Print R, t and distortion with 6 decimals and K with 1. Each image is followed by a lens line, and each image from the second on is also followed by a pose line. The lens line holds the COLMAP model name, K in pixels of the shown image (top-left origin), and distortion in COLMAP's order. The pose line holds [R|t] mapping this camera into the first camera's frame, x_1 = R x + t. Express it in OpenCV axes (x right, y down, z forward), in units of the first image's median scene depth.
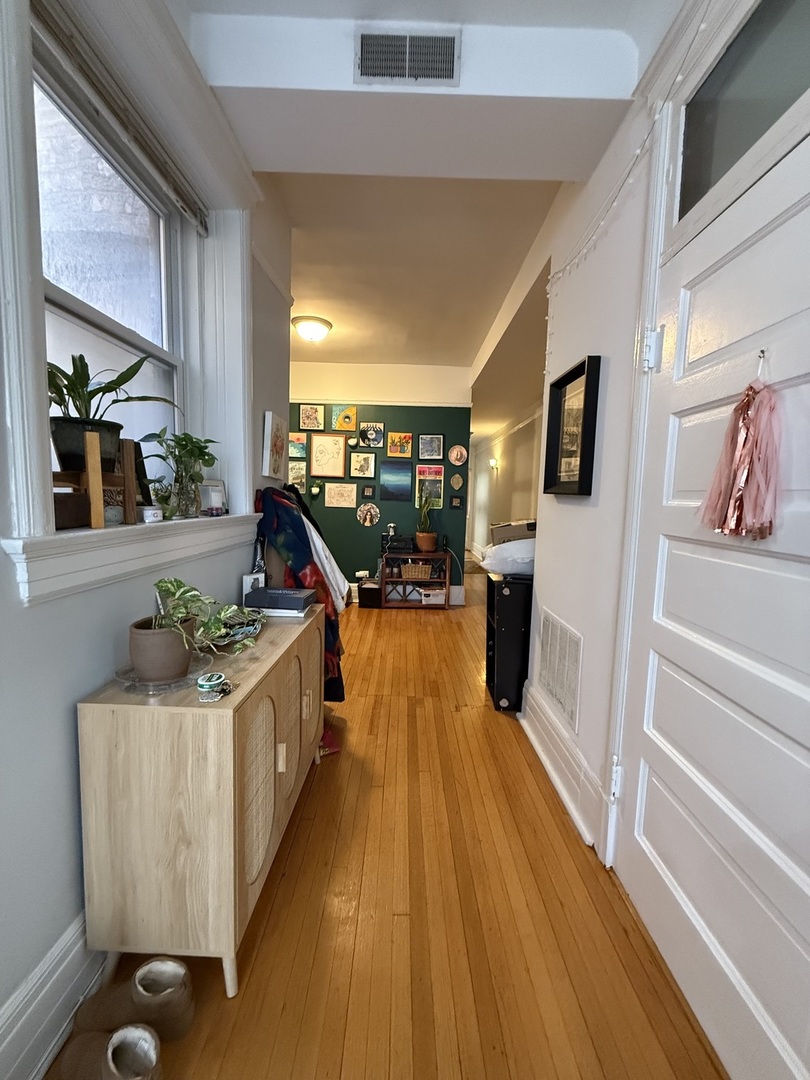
lens RADIAL K [[430.0, 0, 406.7], [0, 430.0, 540.6], [0, 0, 1]] dist [-0.000218, 0.000220]
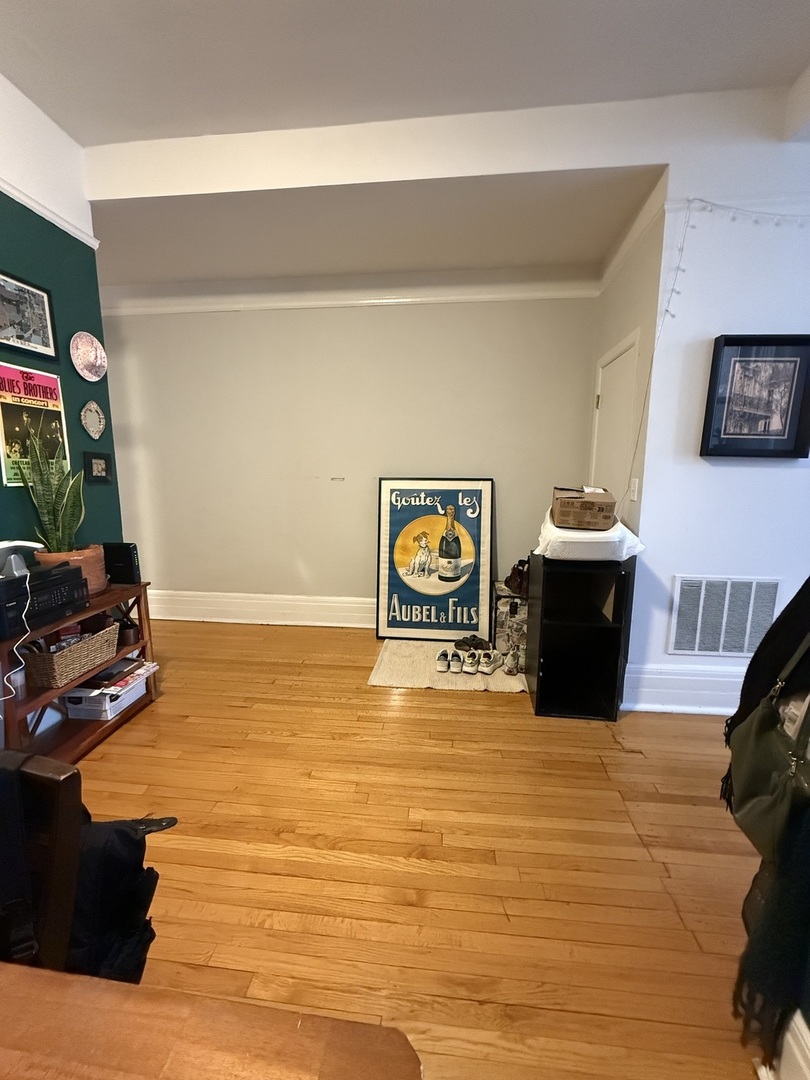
lens RADIAL K [[430.0, 0, 401.7], [0, 430.0, 541.4], [0, 0, 1]] dist [-0.000218, 0.000220]
pose [[0.115557, -0.186465, 0.975642, -0.294187], [0.094601, 0.979823, 0.176059, -0.064340], [-0.988786, 0.071951, 0.130865, 0.648827]]
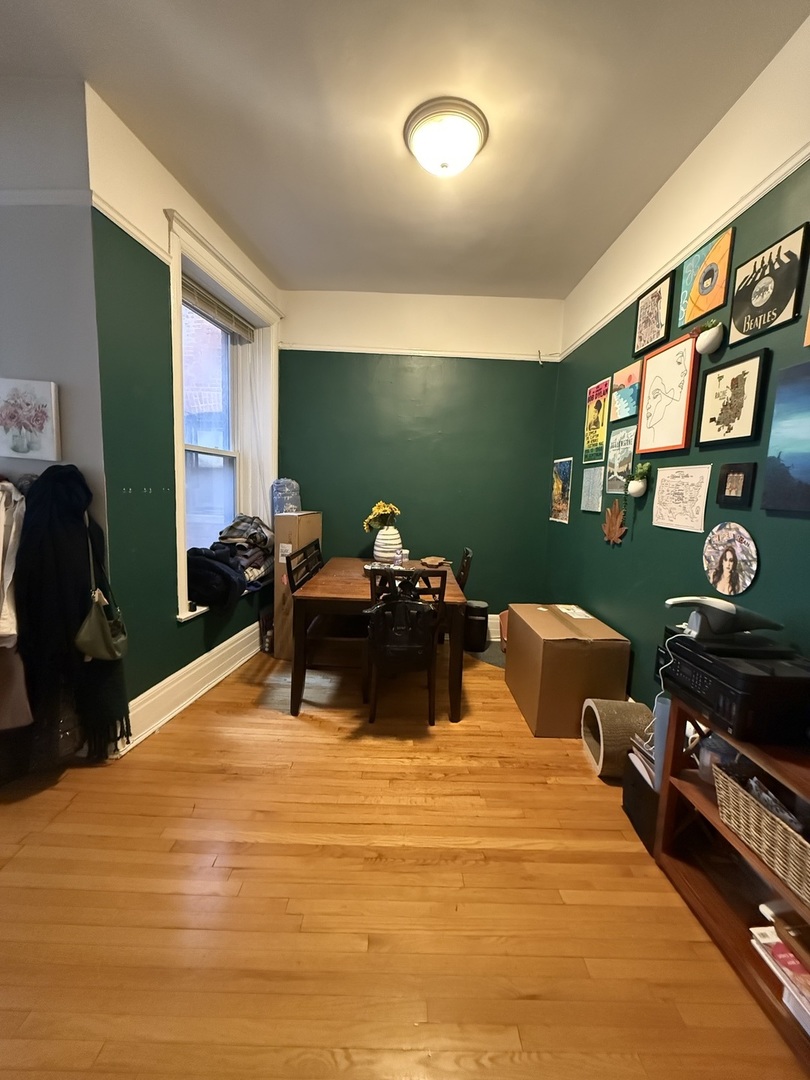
lens RADIAL K [[430.0, 0, 405.6], [0, 430.0, 538.8], [0, 0, 1]] dist [-0.000218, 0.000220]
pose [[0.003045, 0.088430, -0.996078, 0.225149], [-0.131264, 0.987499, 0.087267, -0.071895], [0.991343, 0.130484, 0.014615, 0.769686]]
